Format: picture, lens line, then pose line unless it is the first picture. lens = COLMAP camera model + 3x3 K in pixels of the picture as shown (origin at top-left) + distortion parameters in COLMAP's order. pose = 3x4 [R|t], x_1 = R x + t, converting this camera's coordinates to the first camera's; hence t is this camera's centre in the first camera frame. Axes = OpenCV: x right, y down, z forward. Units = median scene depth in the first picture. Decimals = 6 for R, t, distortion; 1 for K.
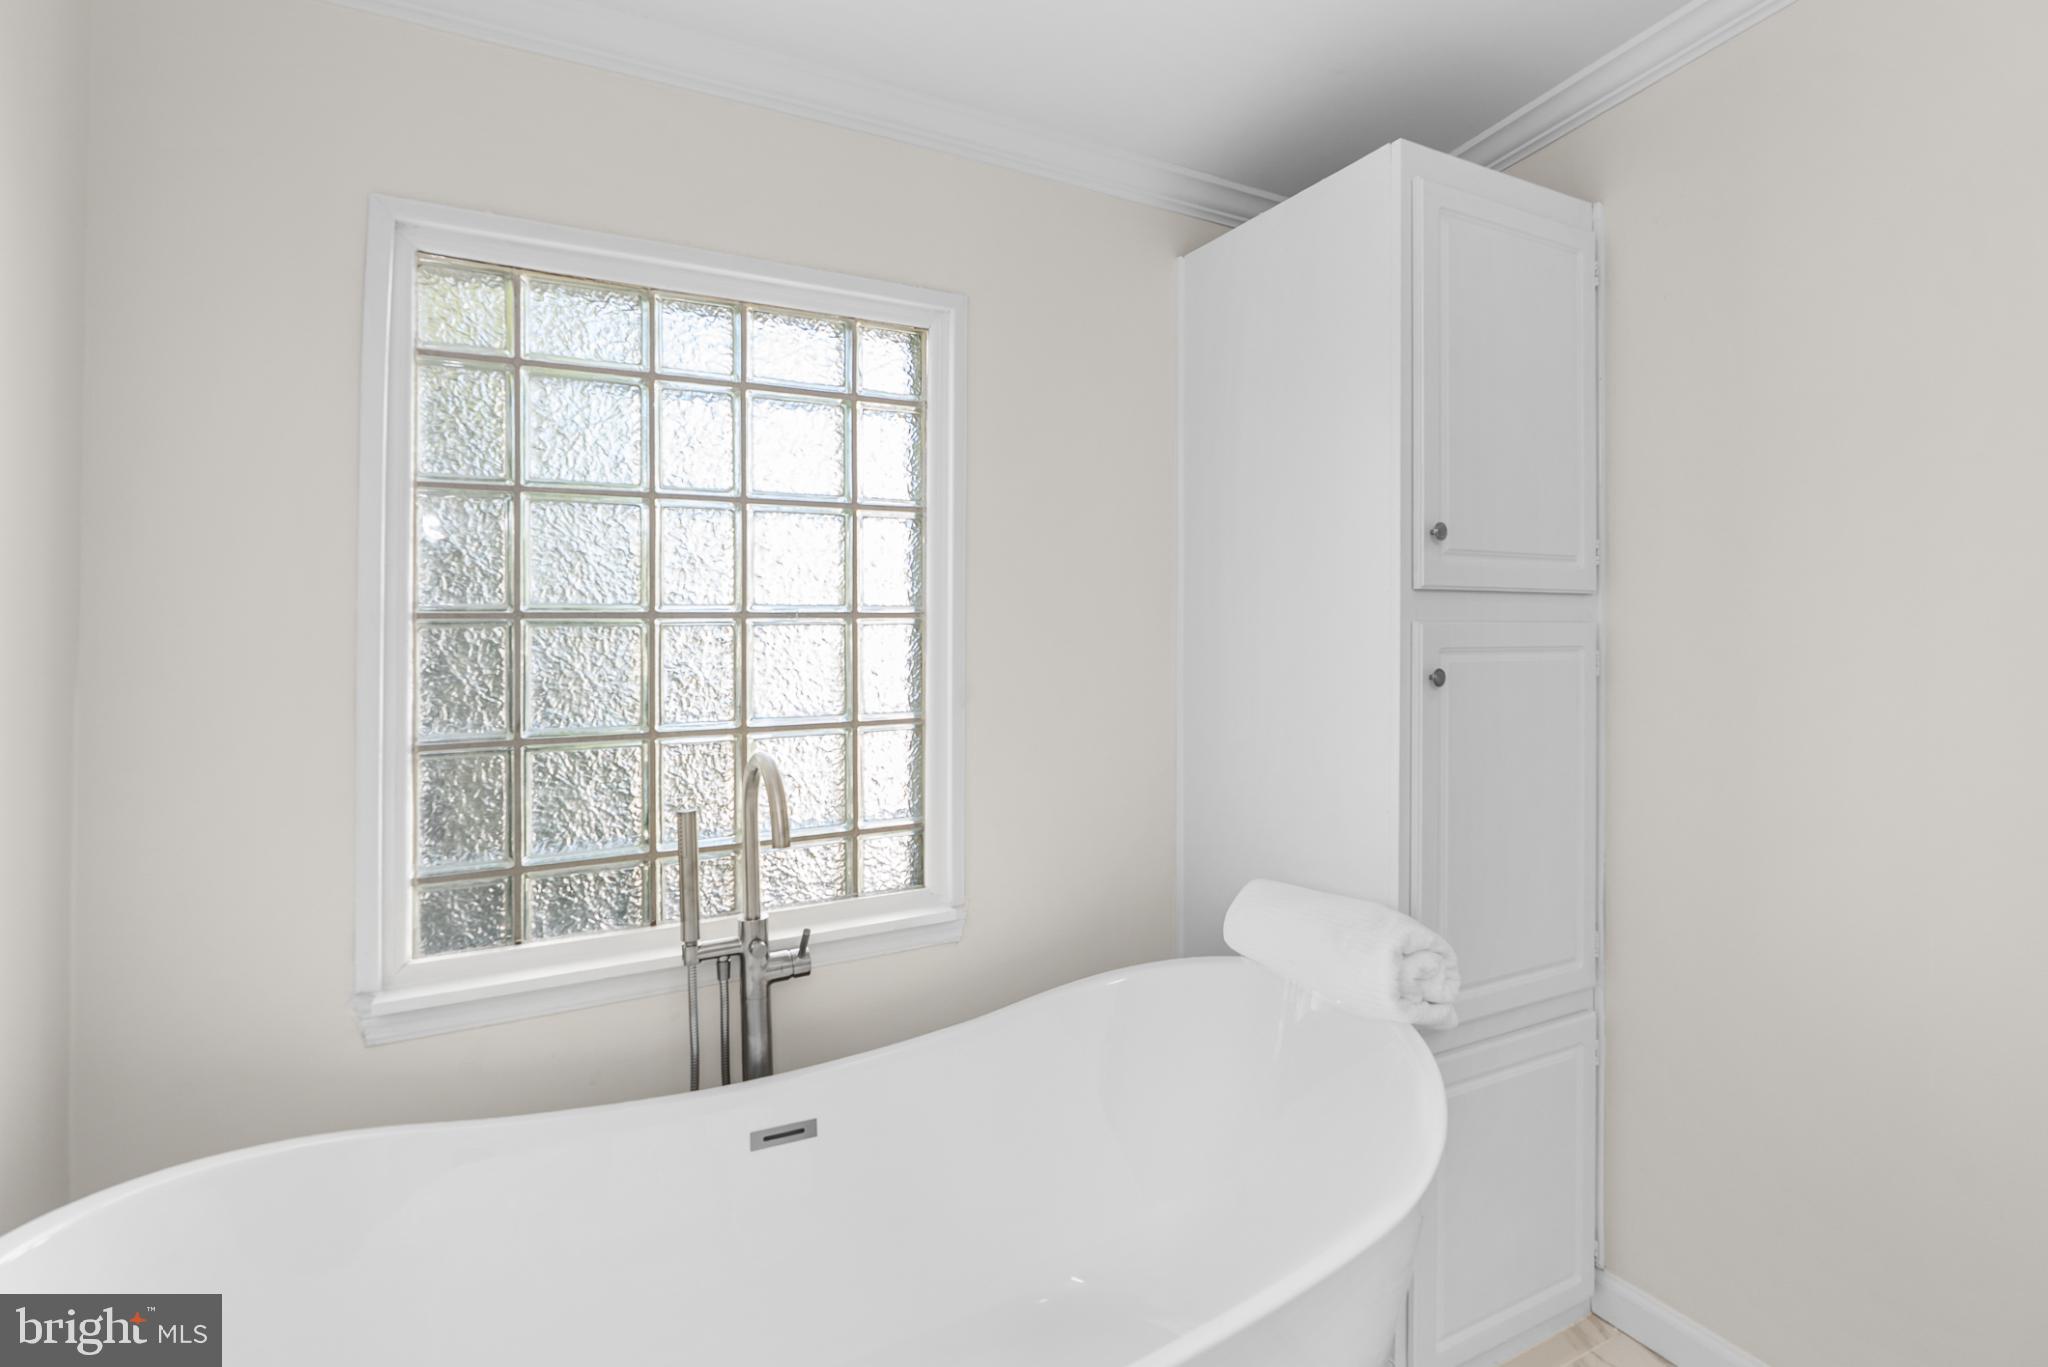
lens RADIAL K [[952.0, 0, 1027.4], [0, 952.0, 637.9], [0, 0, 1]] dist [-0.017079, 0.000058]
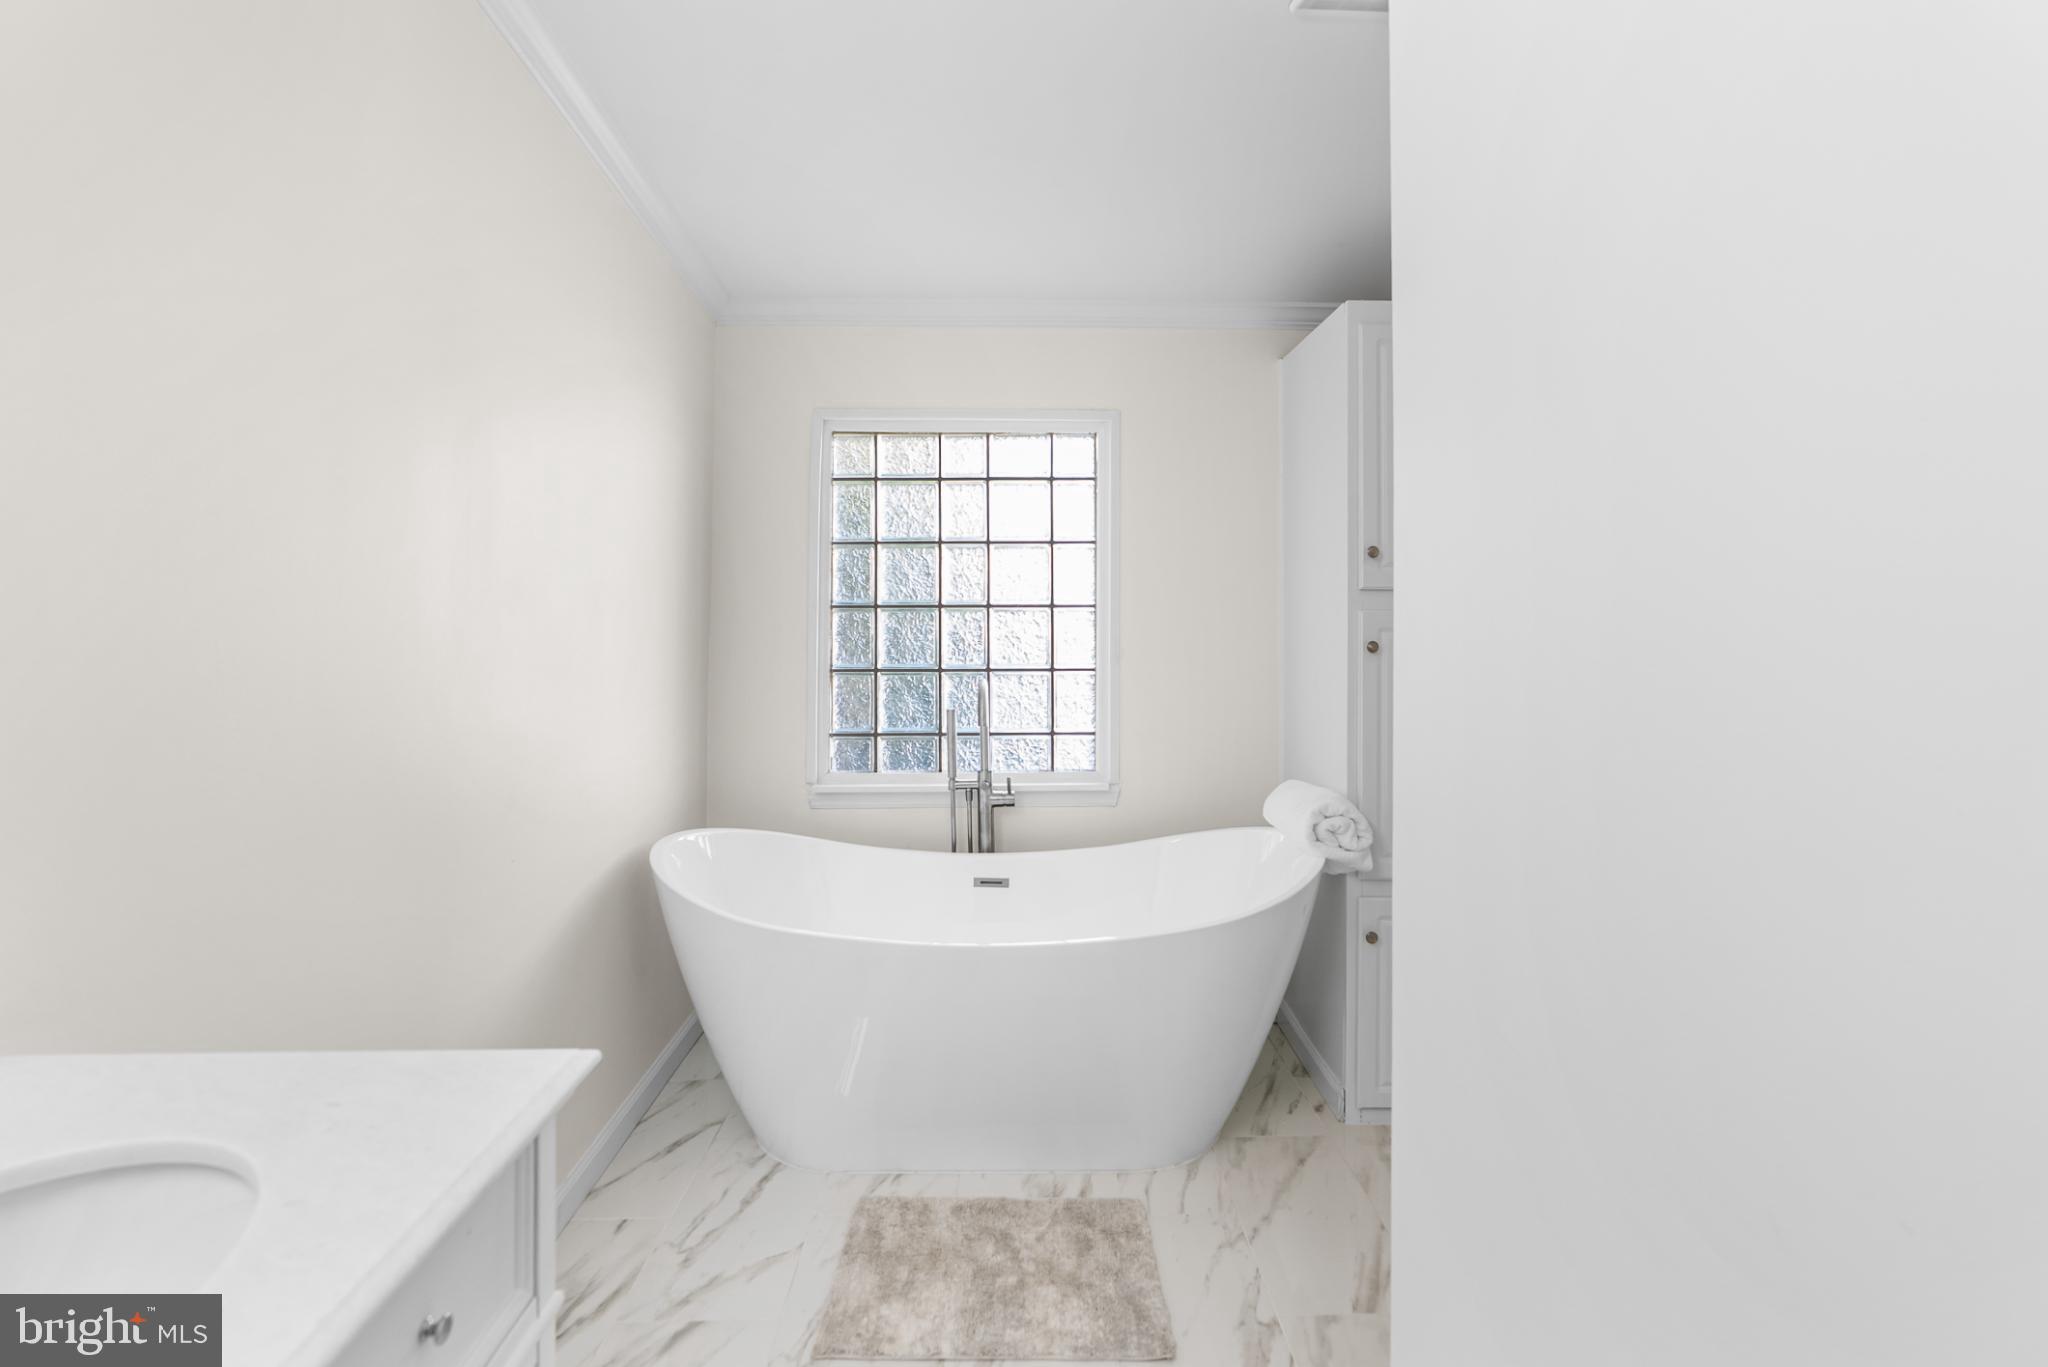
lens RADIAL K [[946.5, 0, 1029.4], [0, 946.5, 653.9], [0, 0, 1]] dist [-0.004242, 0.000513]
pose [[0.896525, 0.022210, -0.442436, 0.604411], [-0.010948, 0.999548, 0.027992, 0.015994], [0.442858, -0.020251, 0.896363, -0.614385]]
